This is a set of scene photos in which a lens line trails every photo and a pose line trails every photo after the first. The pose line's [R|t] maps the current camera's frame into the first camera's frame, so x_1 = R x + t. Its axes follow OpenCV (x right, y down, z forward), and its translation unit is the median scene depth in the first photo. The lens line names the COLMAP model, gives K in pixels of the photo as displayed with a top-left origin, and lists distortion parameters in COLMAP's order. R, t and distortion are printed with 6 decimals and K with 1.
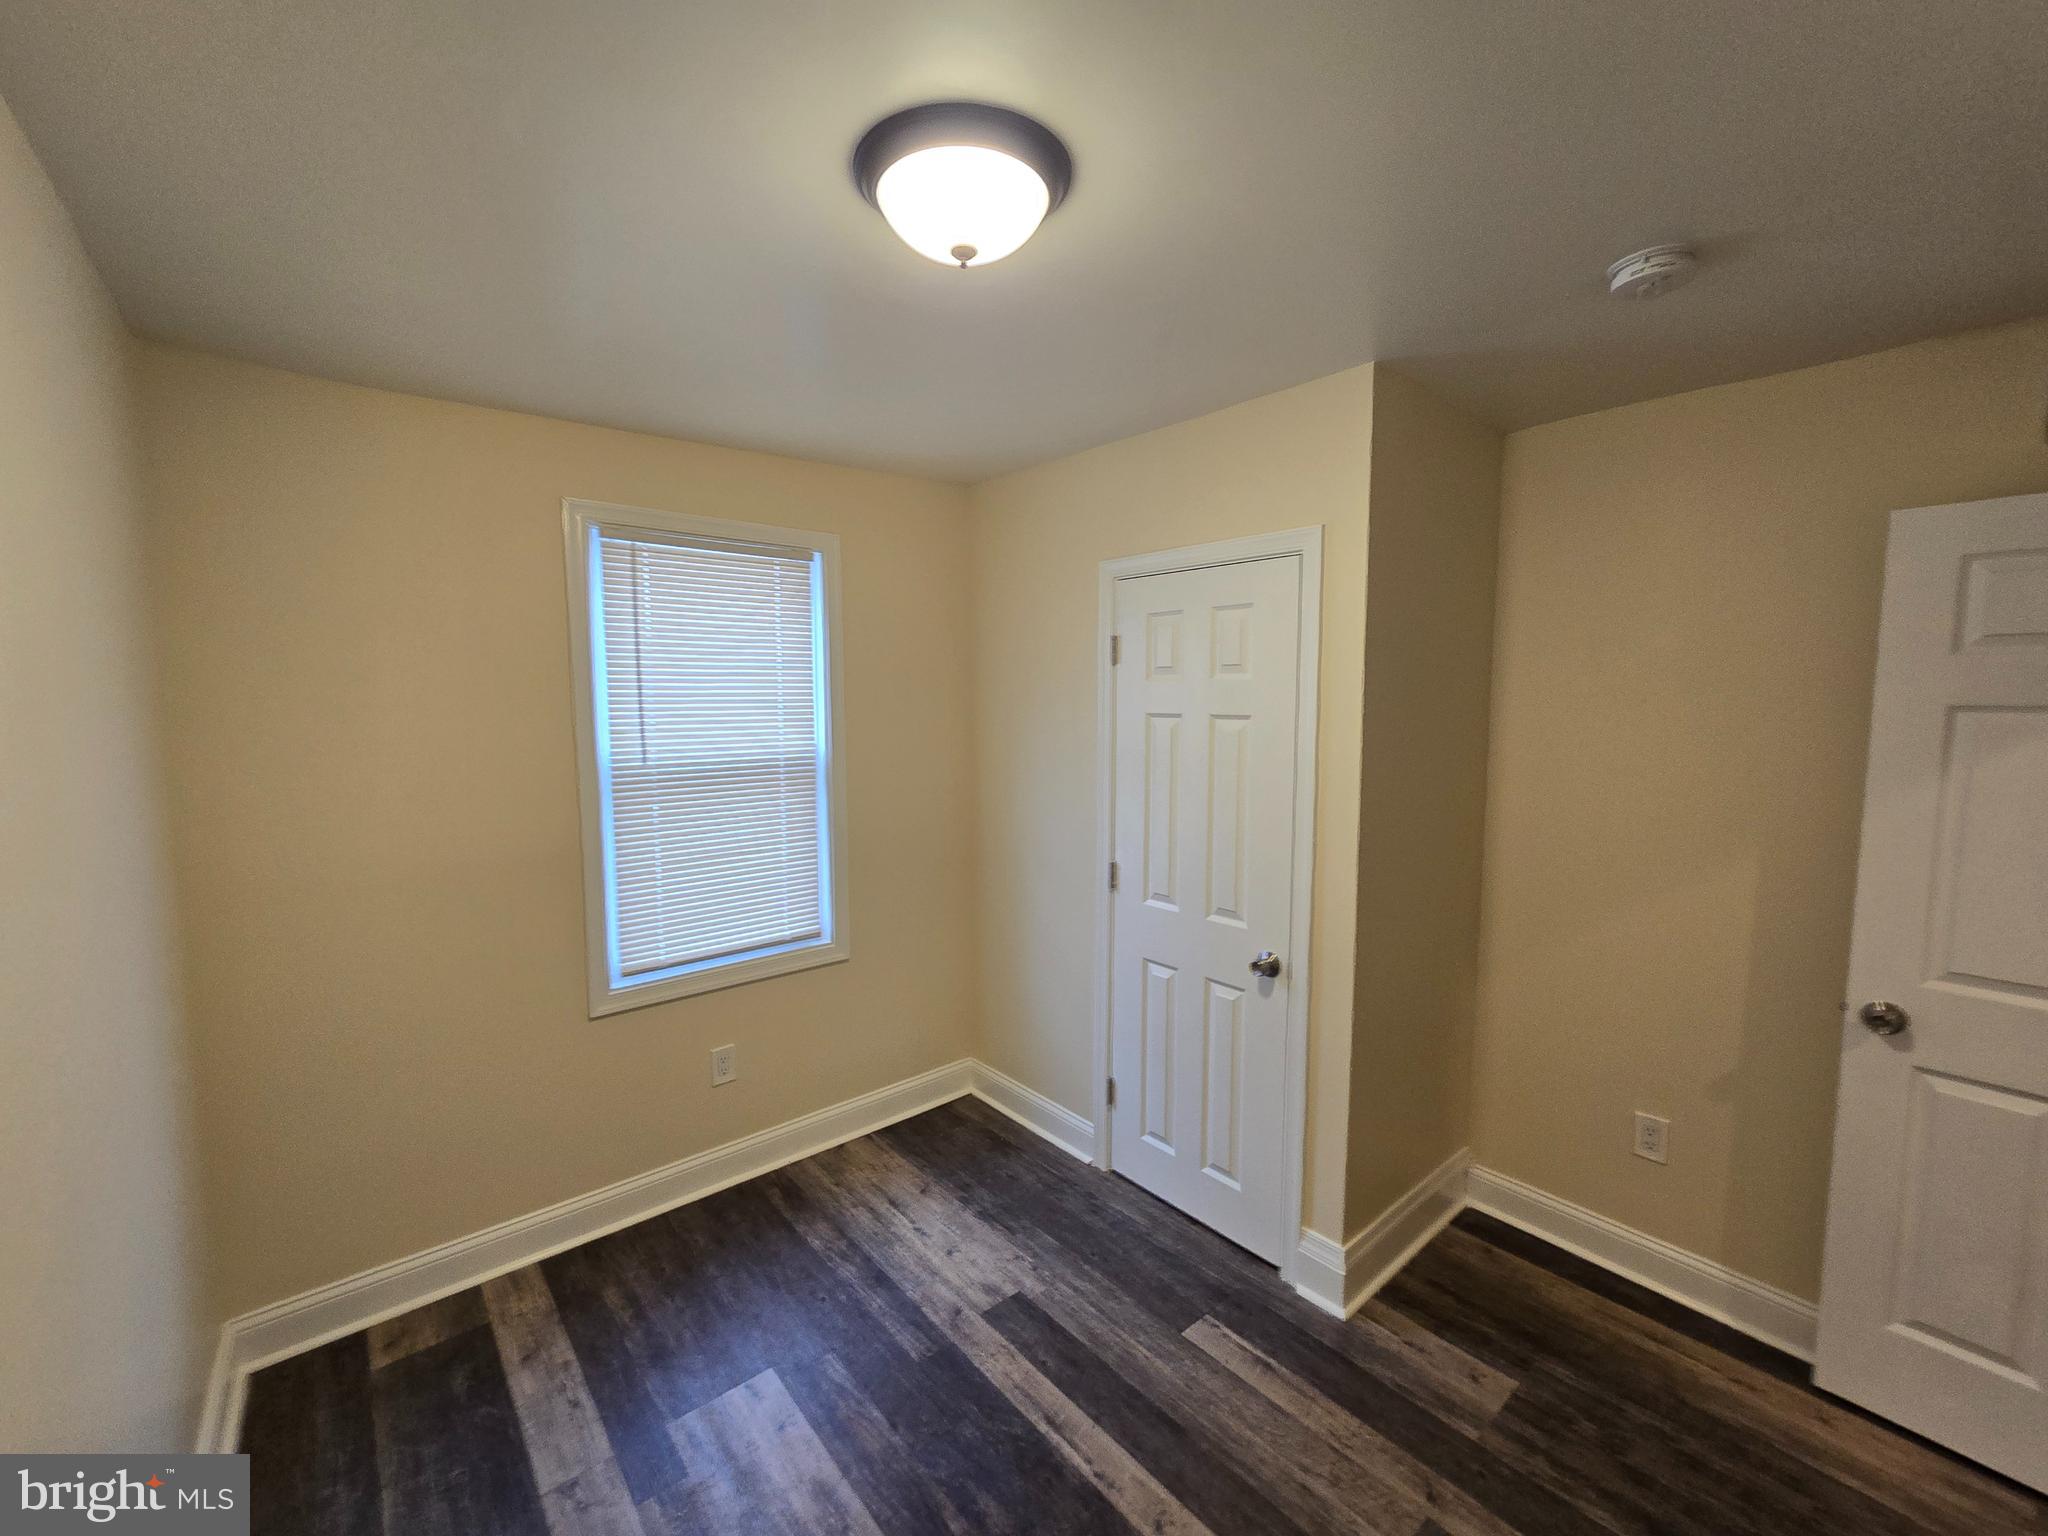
lens RADIAL K [[836.9, 0, 1023.8], [0, 836.9, 779.7], [0, 0, 1]] dist [0.000639, -0.000656]
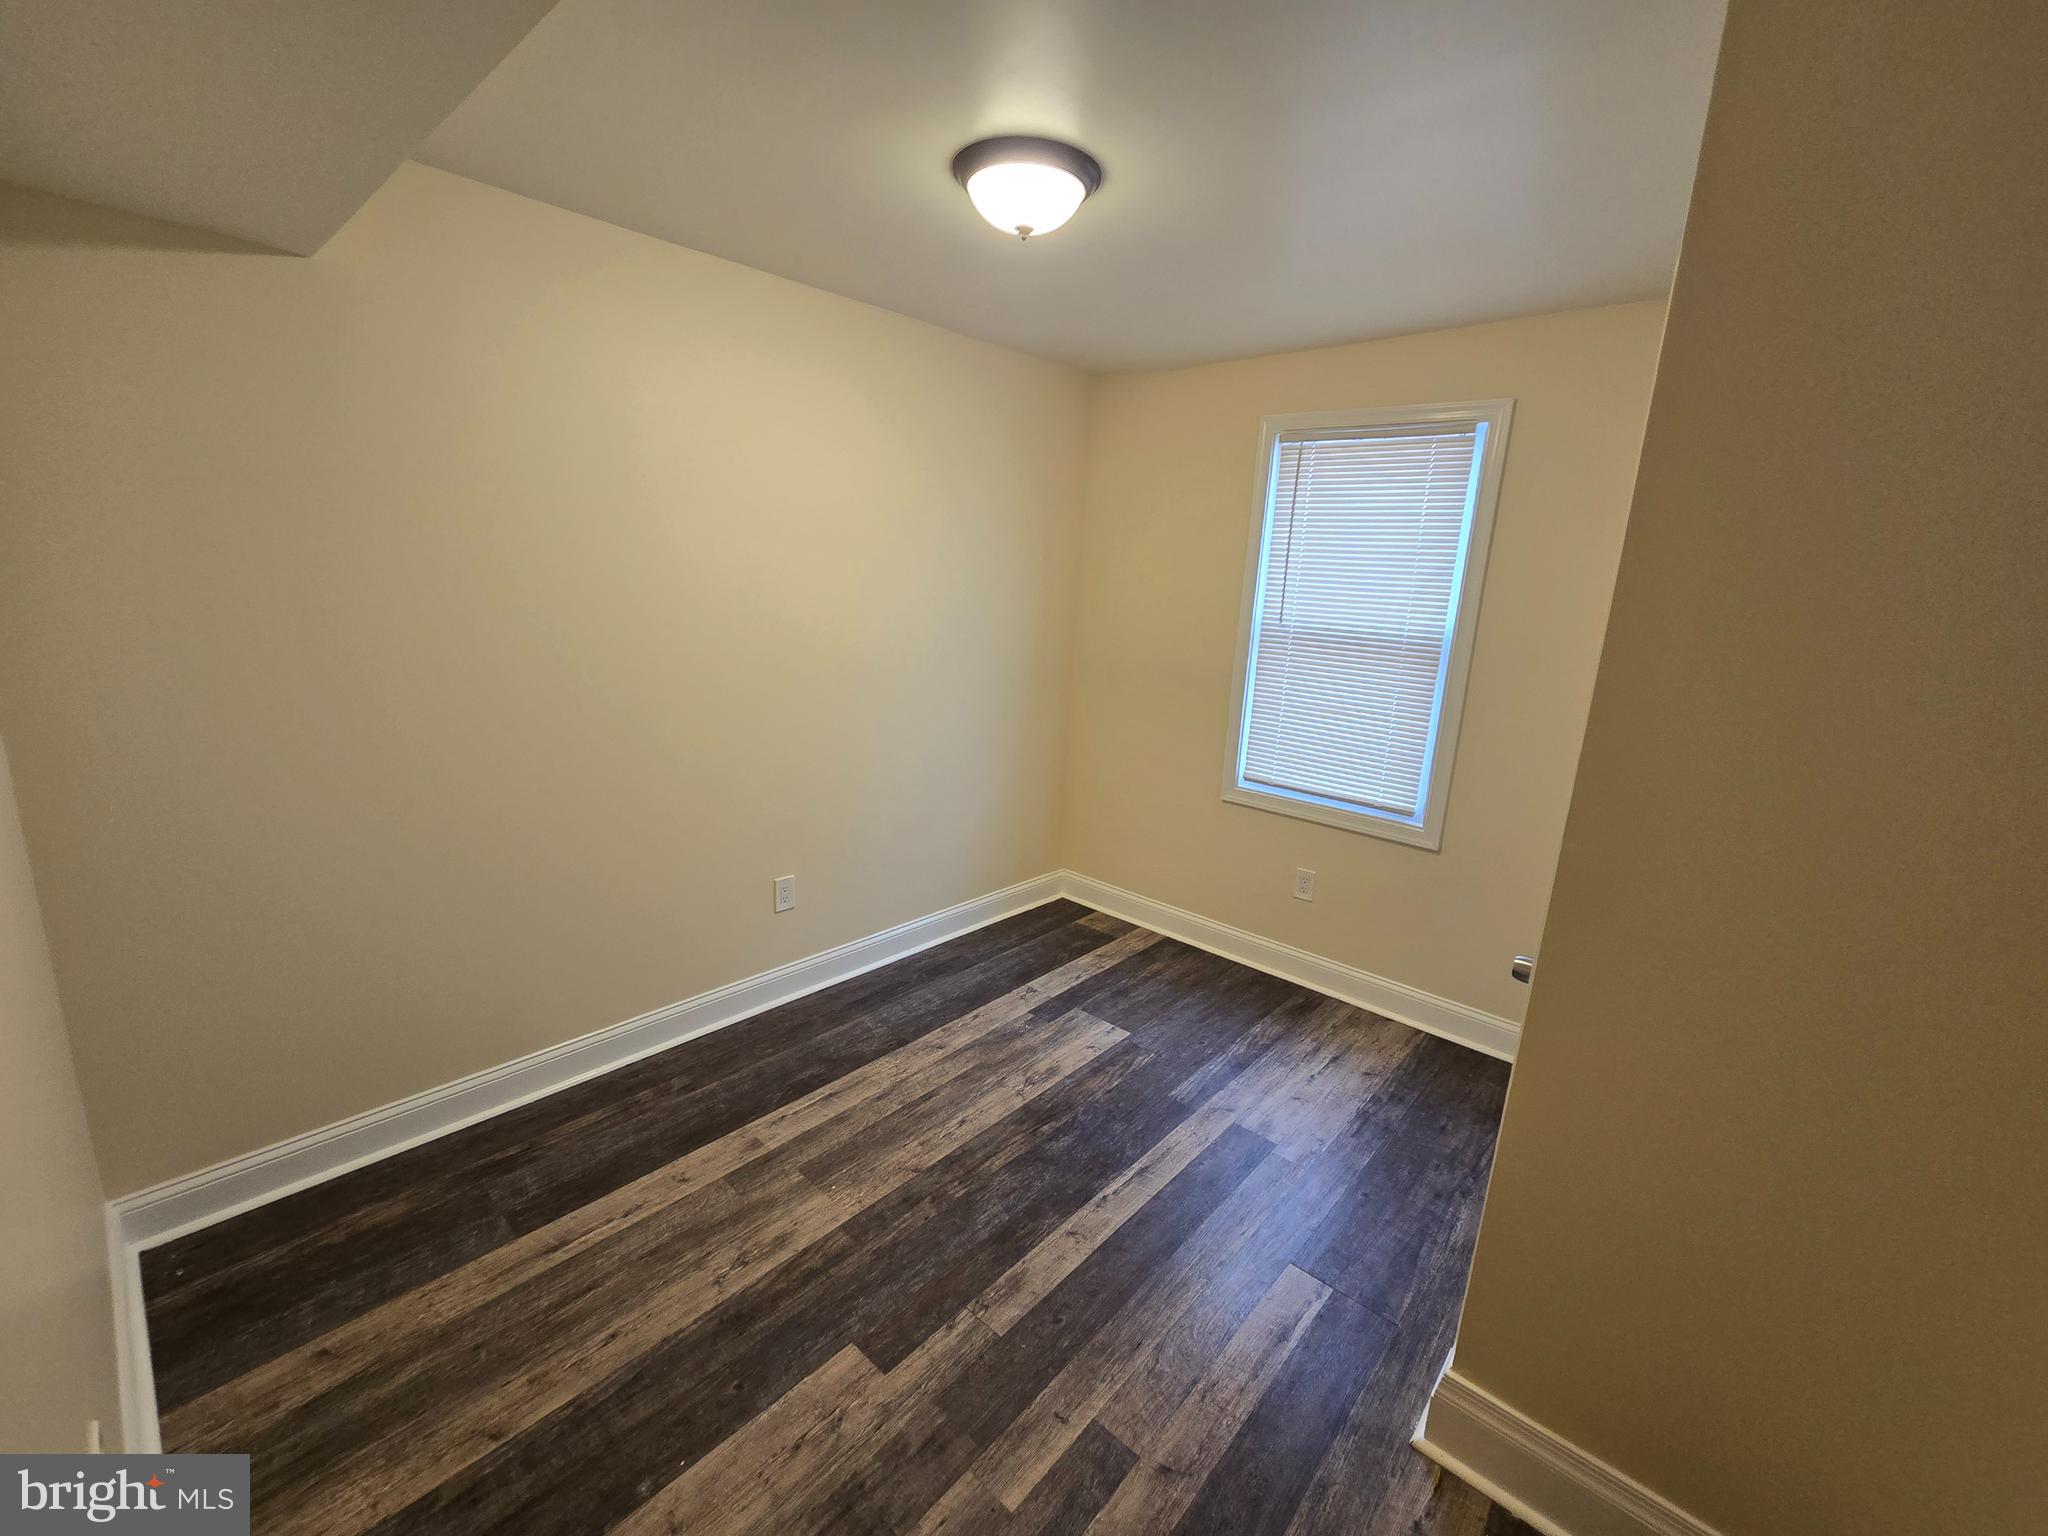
lens RADIAL K [[836.9, 0, 1023.8], [0, 836.9, 779.7], [0, 0, 1]] dist [0.000639, -0.000656]
pose [[0.138658, 0.248692, -0.958606, 0.876264], [-0.149385, 0.962133, 0.227999, -0.022731], [0.979009, 0.111587, 0.170559, 0.477226]]
